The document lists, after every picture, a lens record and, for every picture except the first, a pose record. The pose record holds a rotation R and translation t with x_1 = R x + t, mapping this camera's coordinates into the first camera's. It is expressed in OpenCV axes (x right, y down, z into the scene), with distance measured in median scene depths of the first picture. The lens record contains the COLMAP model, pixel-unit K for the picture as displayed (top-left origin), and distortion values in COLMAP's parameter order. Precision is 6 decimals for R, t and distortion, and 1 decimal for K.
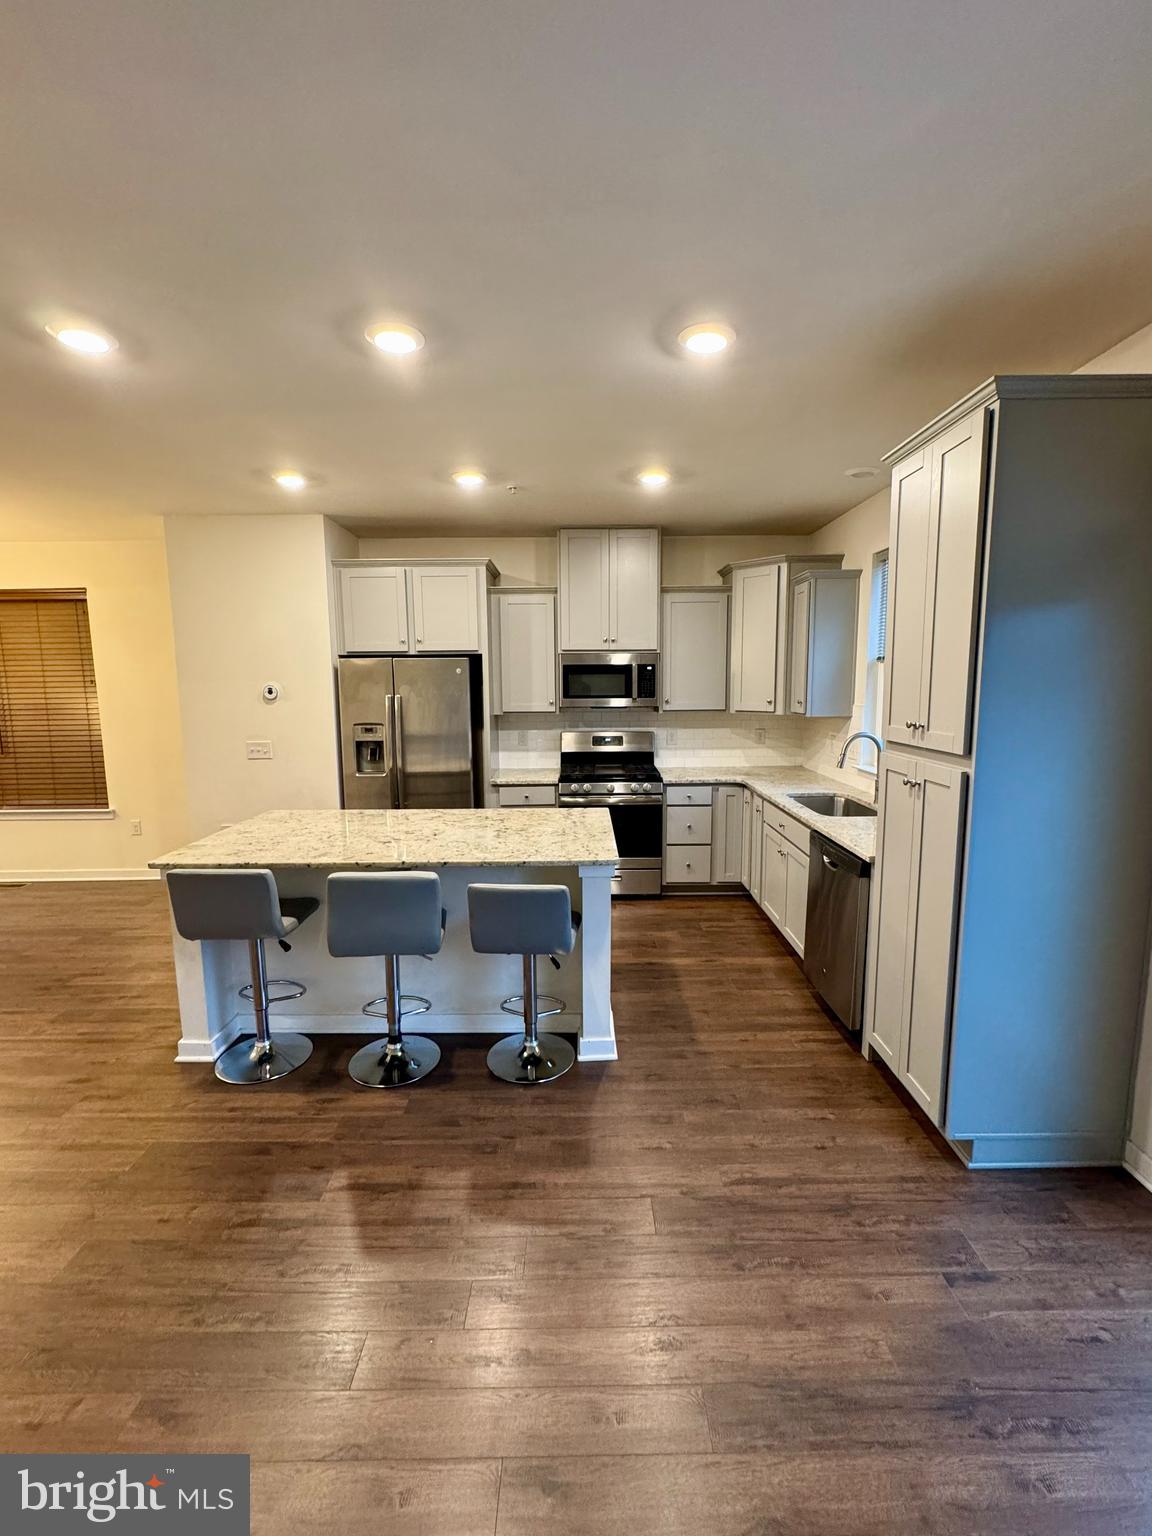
lens RADIAL K [[662.3, 0, 584.3], [0, 662.3, 761.6], [0, 0, 1]] dist [-0.006544, 0.000352]
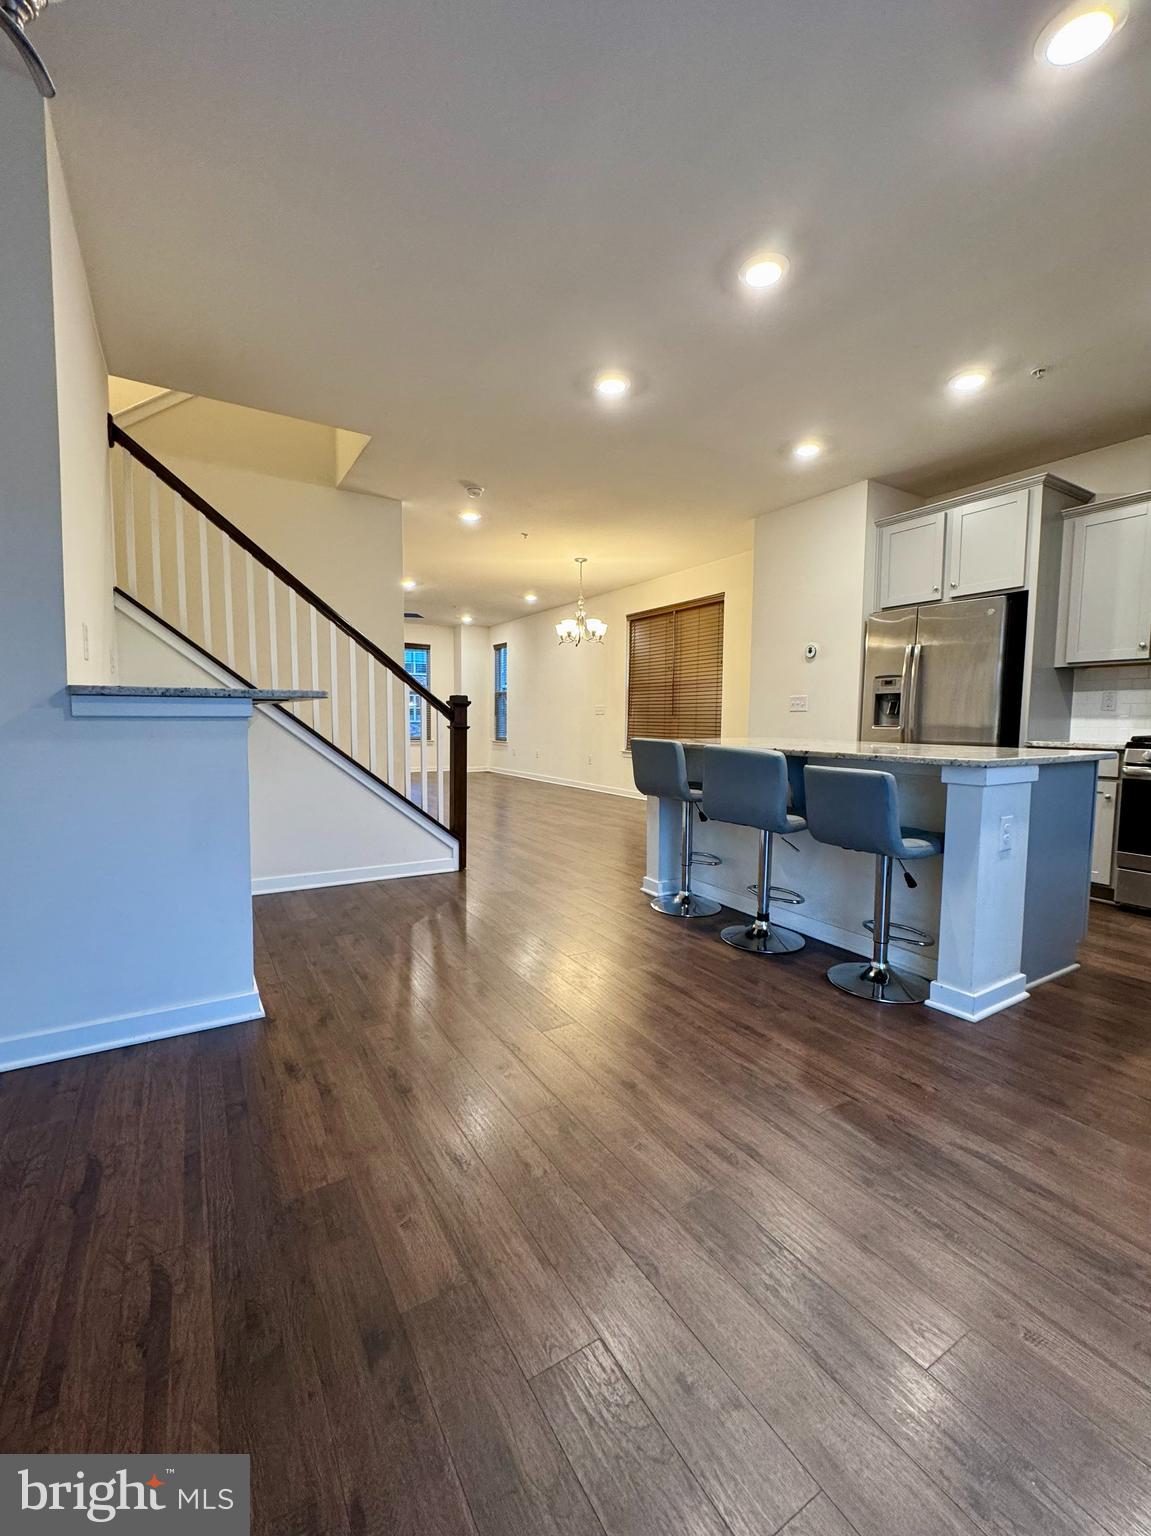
lens RADIAL K [[662.3, 0, 575.4], [0, 662.3, 780.5], [0, 0, 1]] dist [-0.006544, 0.000352]
pose [[0.492048, 0.081712, -0.866725, 0.476095], [-0.126887, 0.991685, 0.021458, 0.205329], [0.861271, 0.099418, 0.498325, 0.162593]]
